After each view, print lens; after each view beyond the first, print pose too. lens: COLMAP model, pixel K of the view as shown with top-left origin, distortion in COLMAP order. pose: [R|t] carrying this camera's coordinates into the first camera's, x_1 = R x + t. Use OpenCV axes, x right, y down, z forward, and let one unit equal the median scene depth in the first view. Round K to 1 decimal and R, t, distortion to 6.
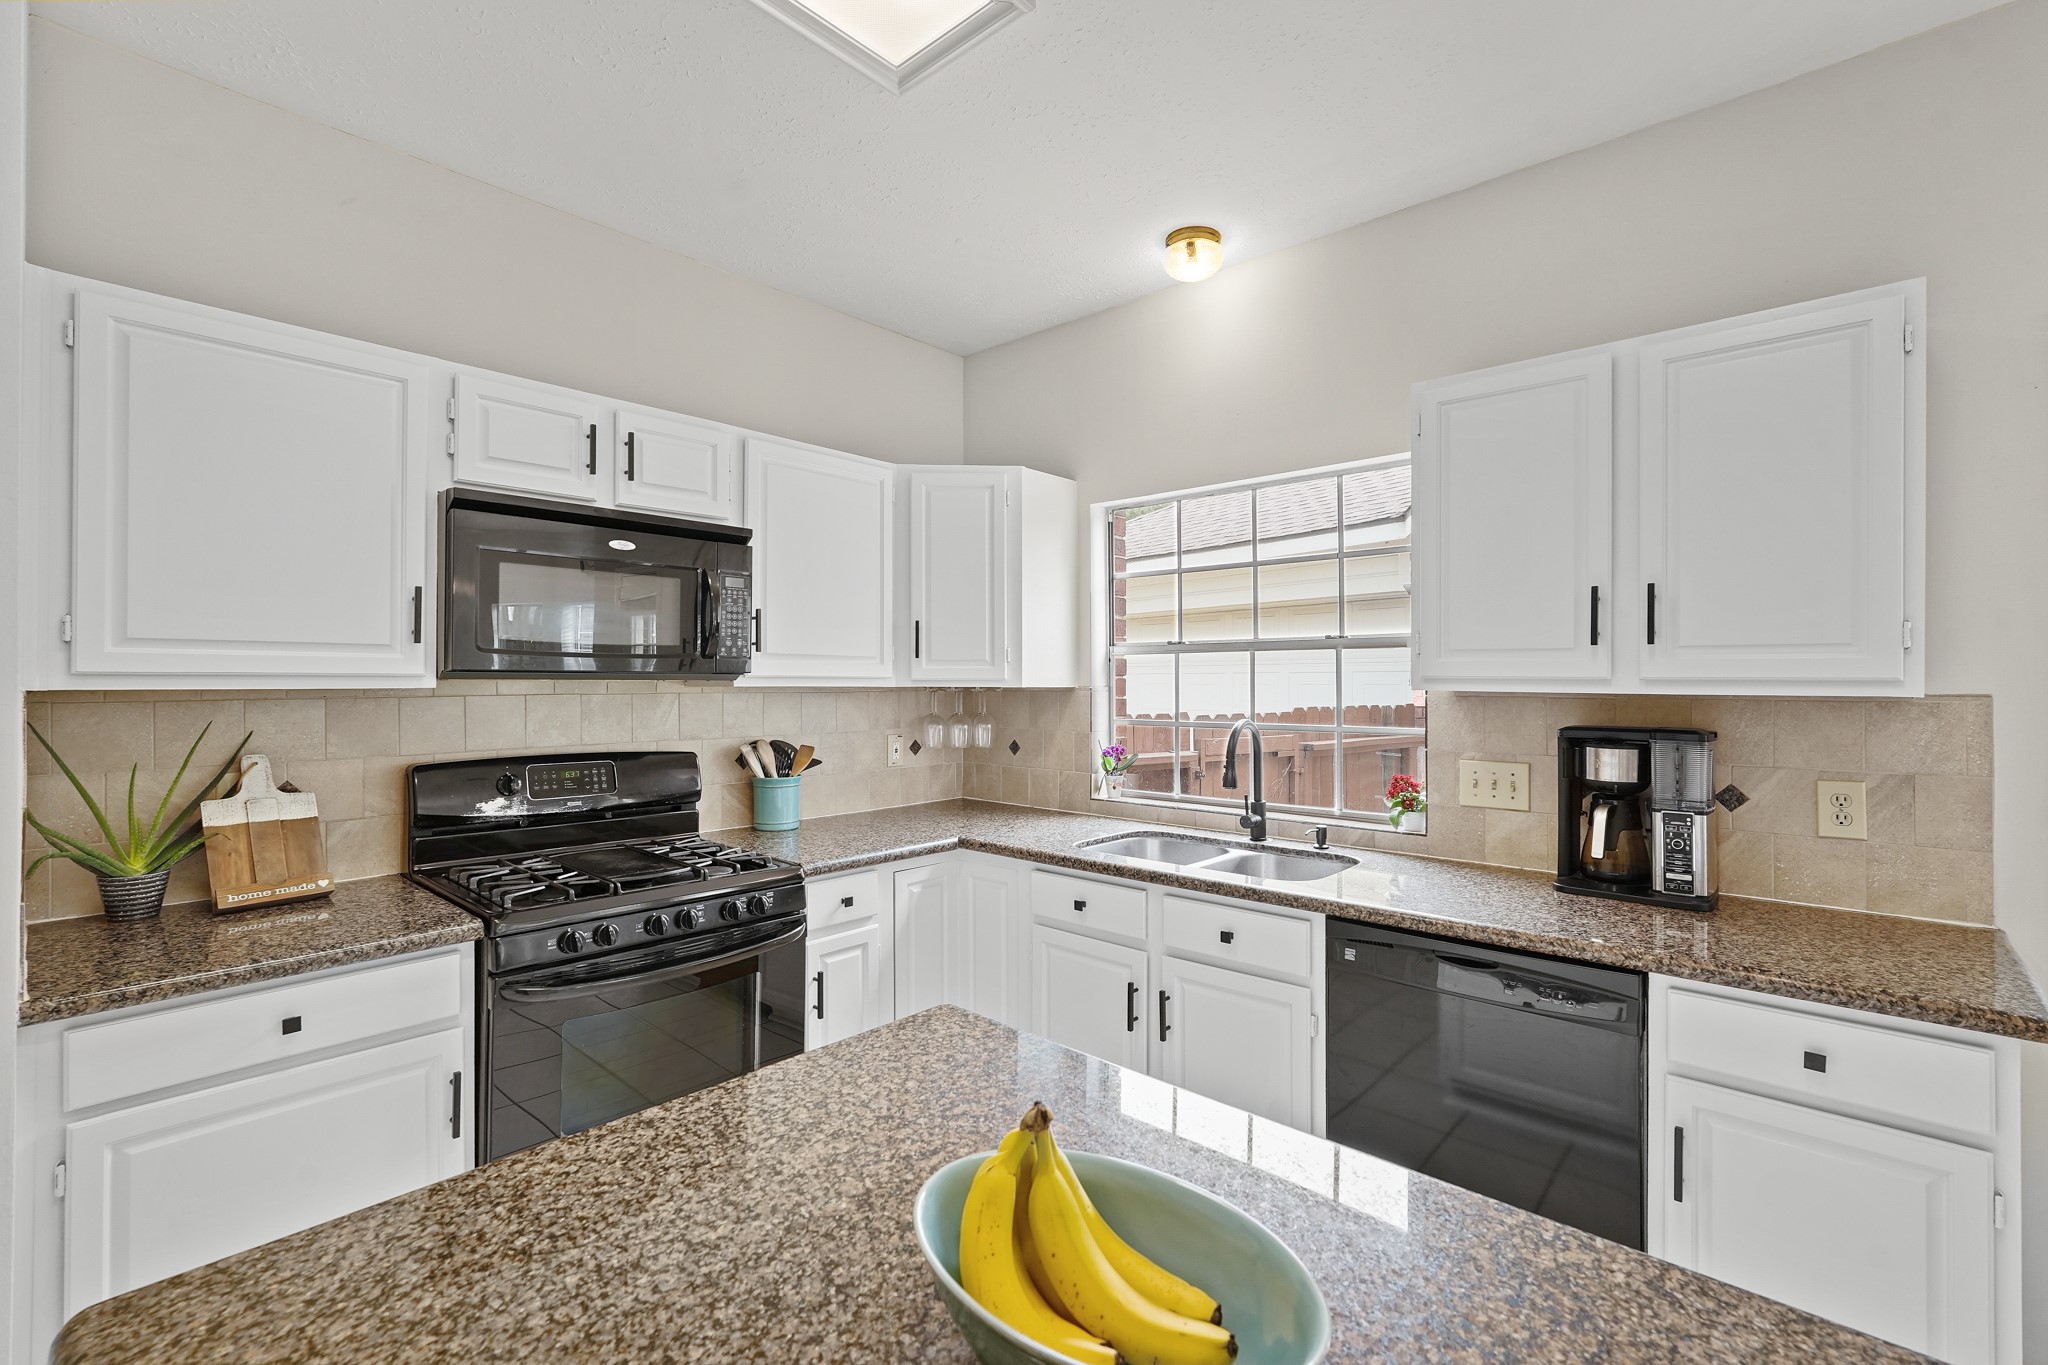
lens RADIAL K [[899.4, 0, 1029.1], [0, 899.4, 674.0], [0, 0, 1]] dist [-0.018740, 0.007959]
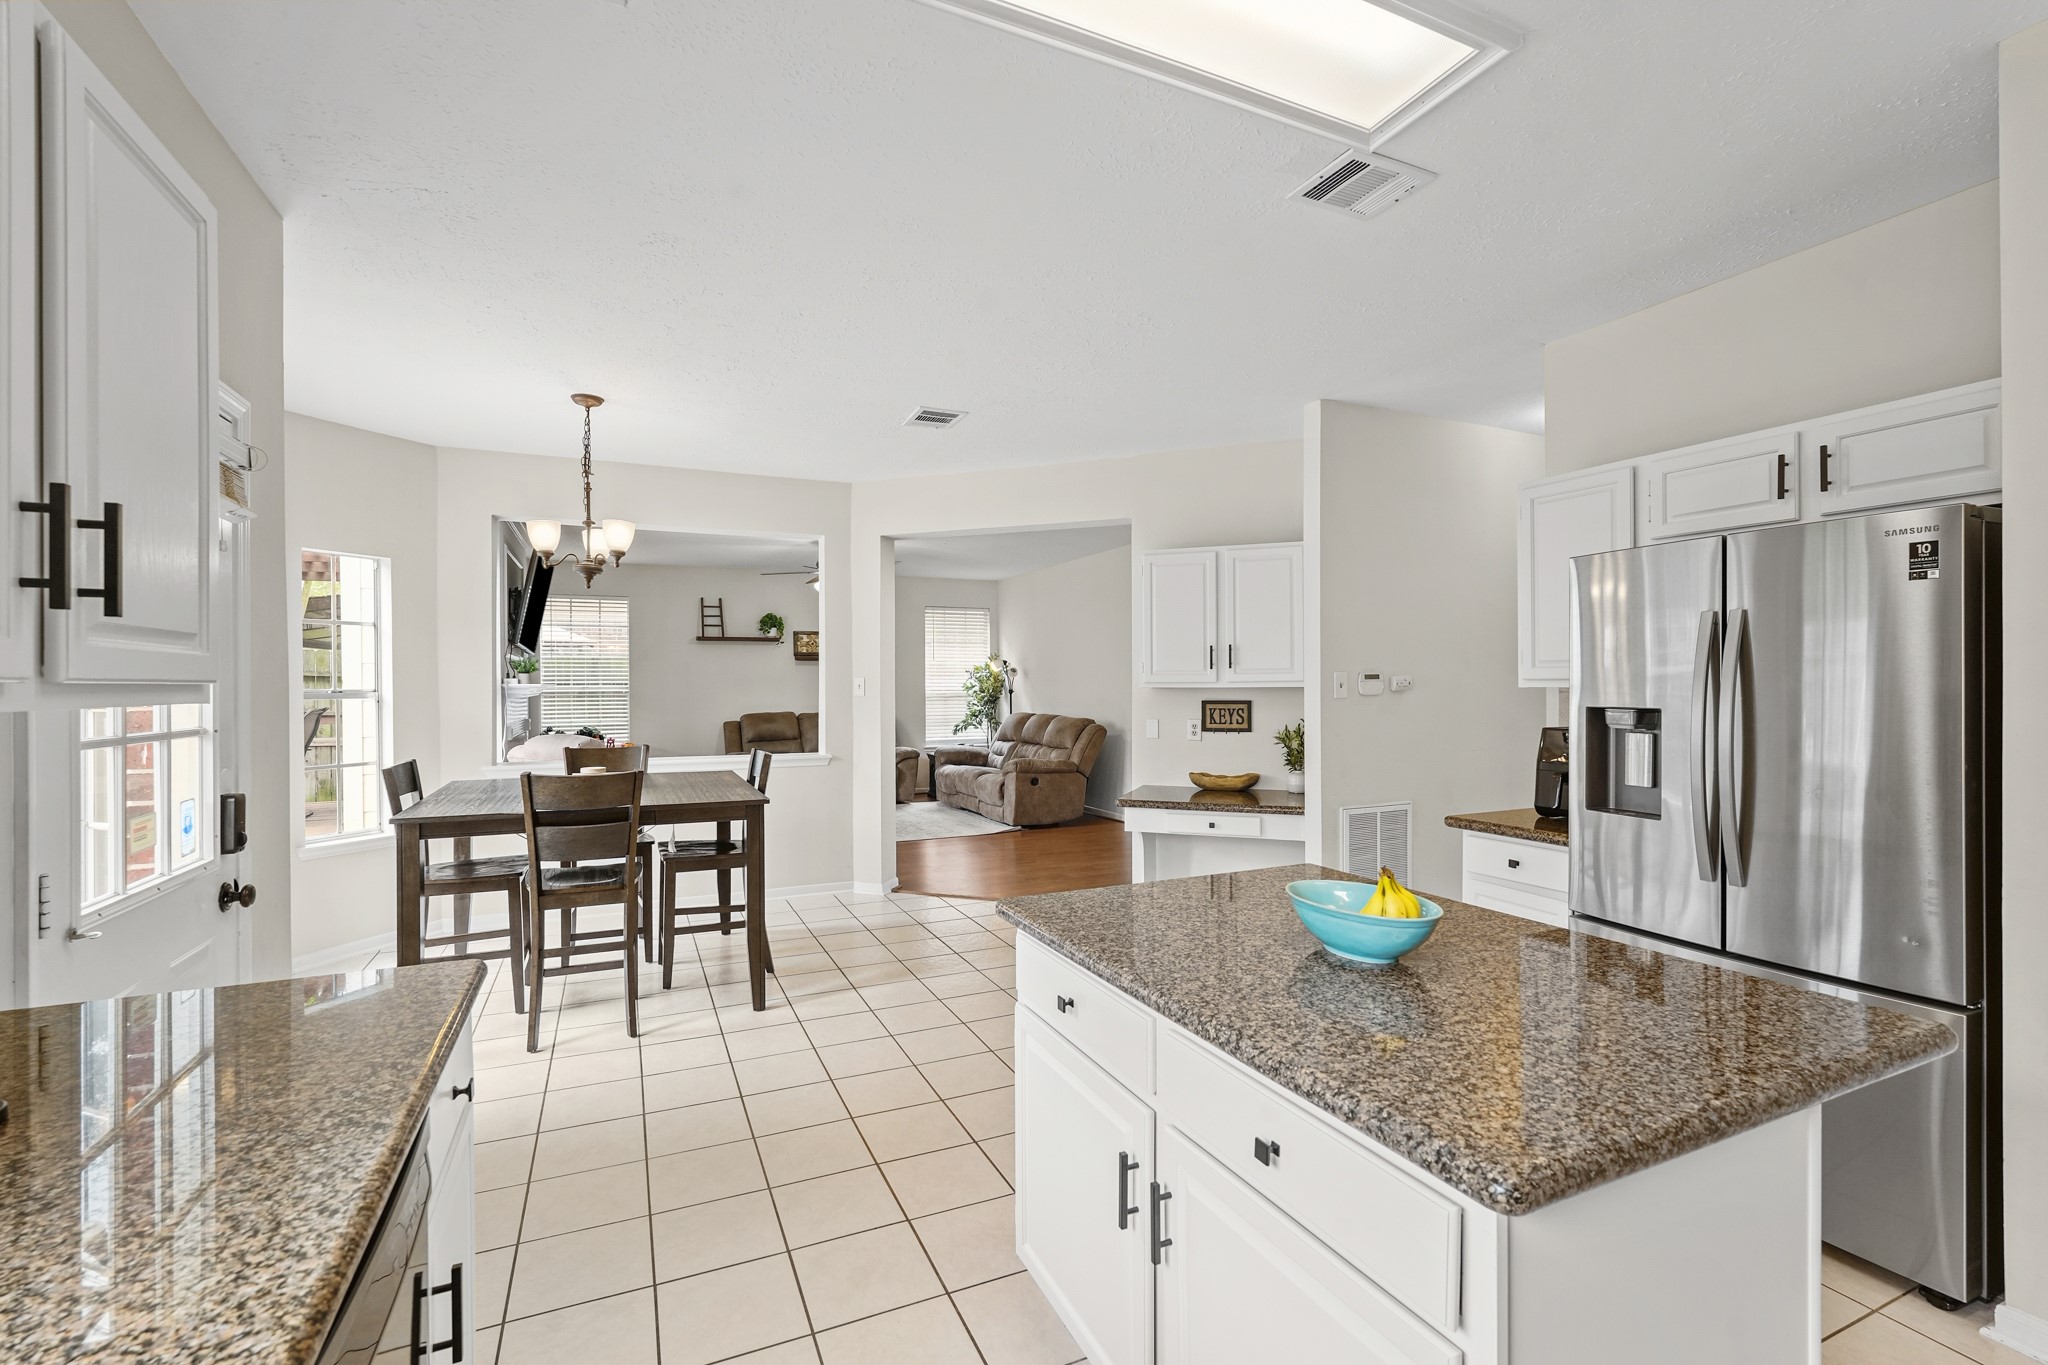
lens RADIAL K [[899.4, 0, 1013.9], [0, 899.4, 681.9], [0, 0, 1]] dist [-0.018740, 0.007959]
pose [[-0.914652, 0.001735, 0.404239, -0.015121], [-0.000170, 0.999989, -0.004676, 0.005164], [-0.404243, -0.004346, -0.914641, 1.057348]]
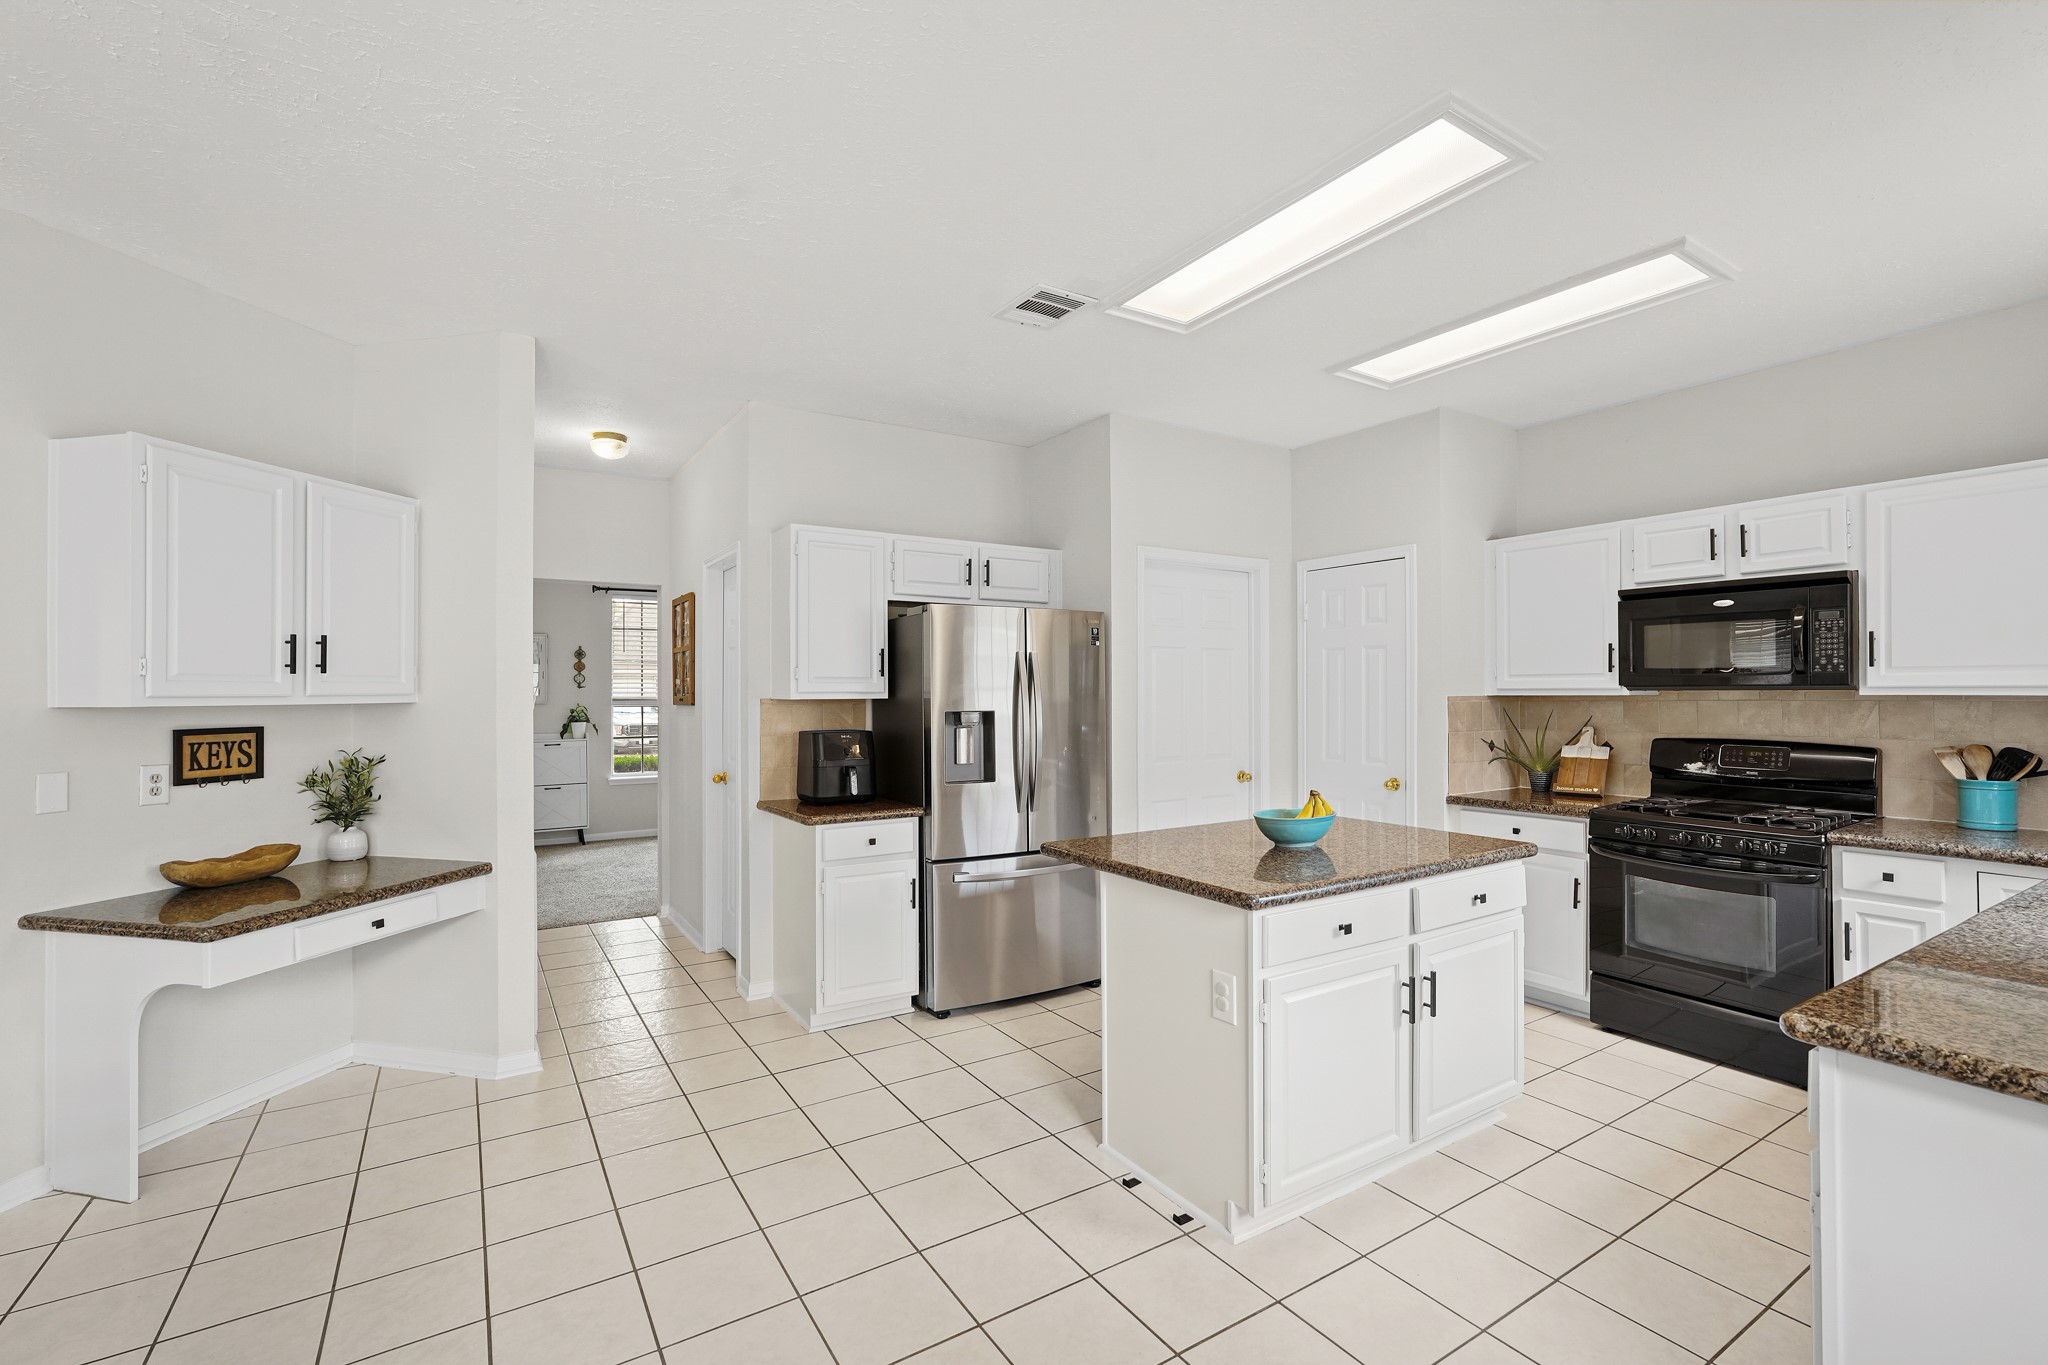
lens RADIAL K [[899.4, 0, 1021.7], [0, 899.4, 684.1], [0, 0, 1]] dist [-0.018740, 0.007959]
pose [[-0.265410, -0.012372, -0.964056, 1.378135], [0.009390, 0.999837, -0.015416, 0.008302], [0.964090, -0.013144, -0.265251, 0.242075]]
